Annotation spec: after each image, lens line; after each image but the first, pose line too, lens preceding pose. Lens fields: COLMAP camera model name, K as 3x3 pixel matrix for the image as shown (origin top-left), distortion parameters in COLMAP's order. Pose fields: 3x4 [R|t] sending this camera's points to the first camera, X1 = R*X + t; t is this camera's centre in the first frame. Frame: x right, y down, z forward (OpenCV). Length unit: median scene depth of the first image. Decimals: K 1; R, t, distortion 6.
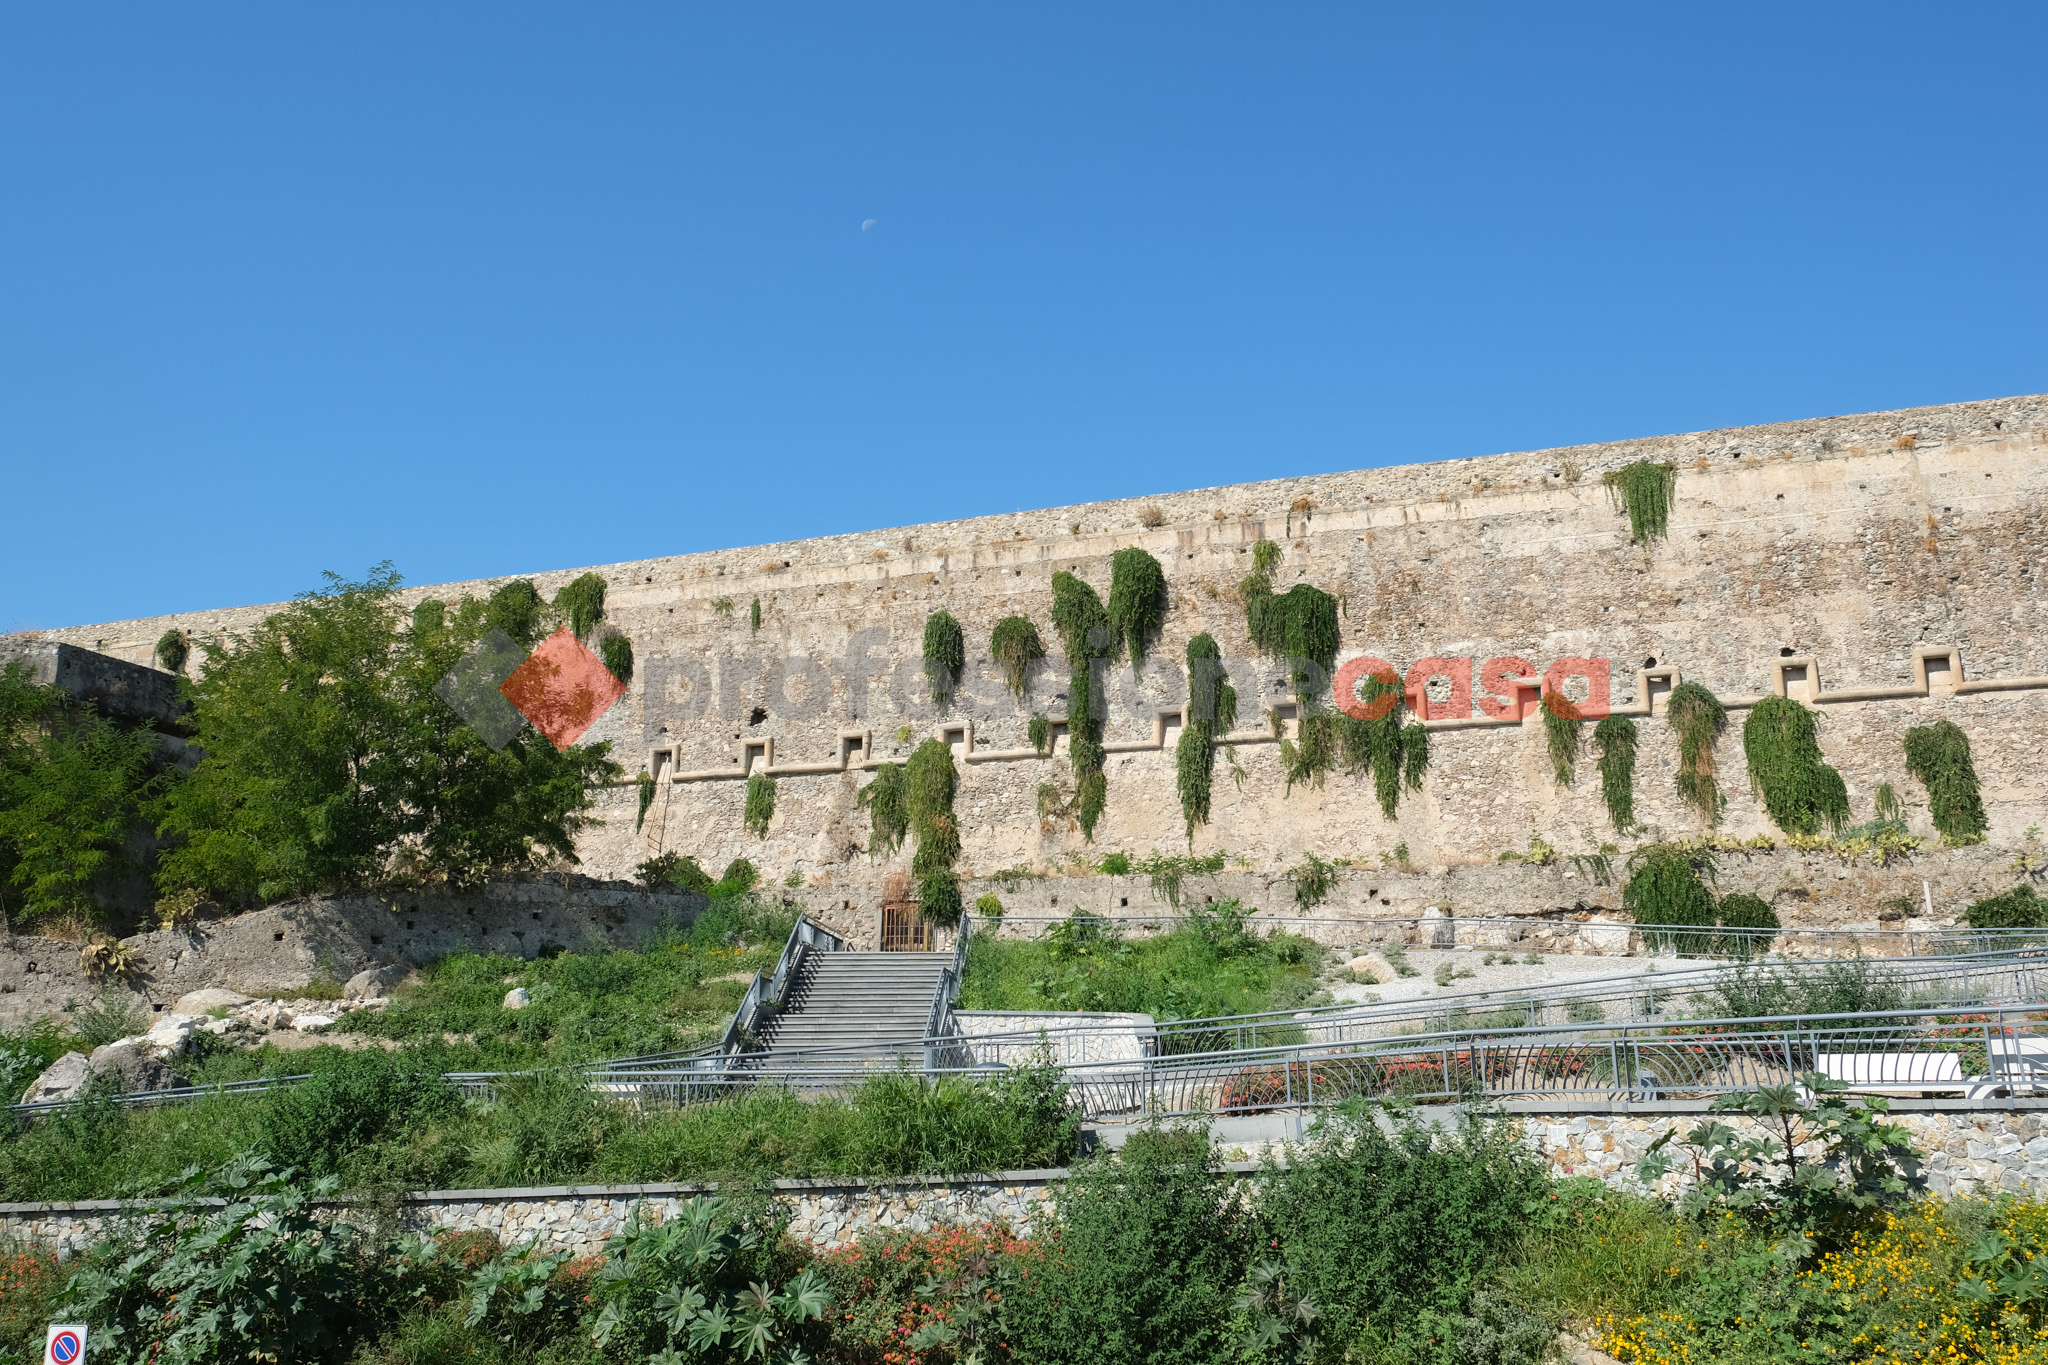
lens RADIAL K [[1784.2, 0, 1022.1], [0, 1784.2, 707.1], [0, 0, 1]] dist [0.054451, 0.004028]
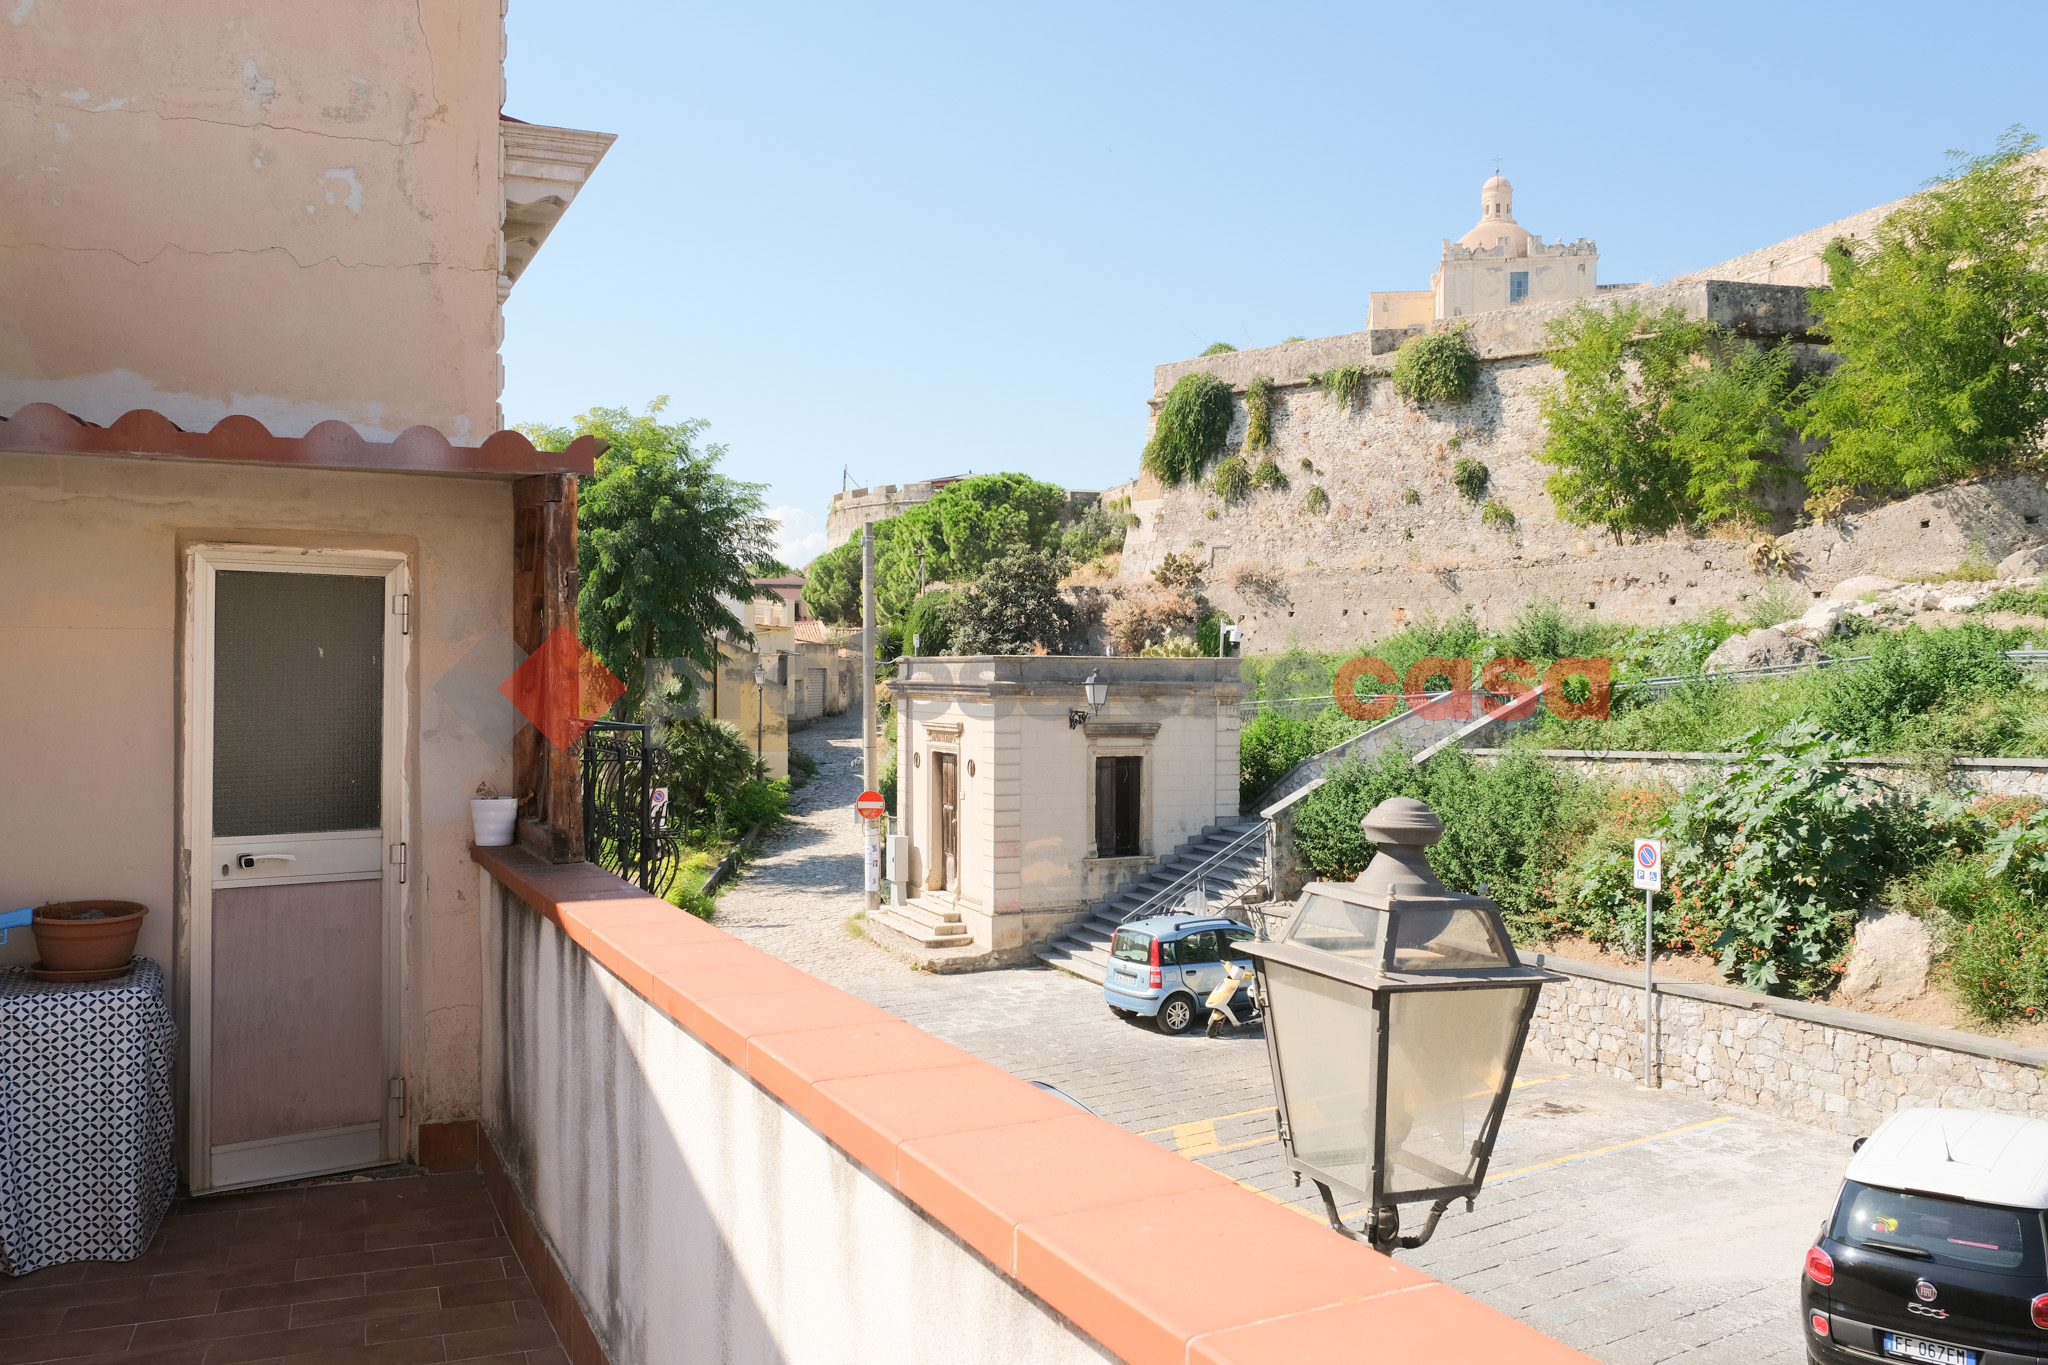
lens RADIAL K [[1784.2, 0, 1022.1], [0, 1784.2, 707.1], [0, 0, 1]] dist [0.054451, 0.004028]
pose [[0.584529, 0.010756, -0.811302, 0.140561], [0.175191, 0.974652, 0.139143, -0.007599], [0.792234, -0.223466, 0.567828, -0.039241]]
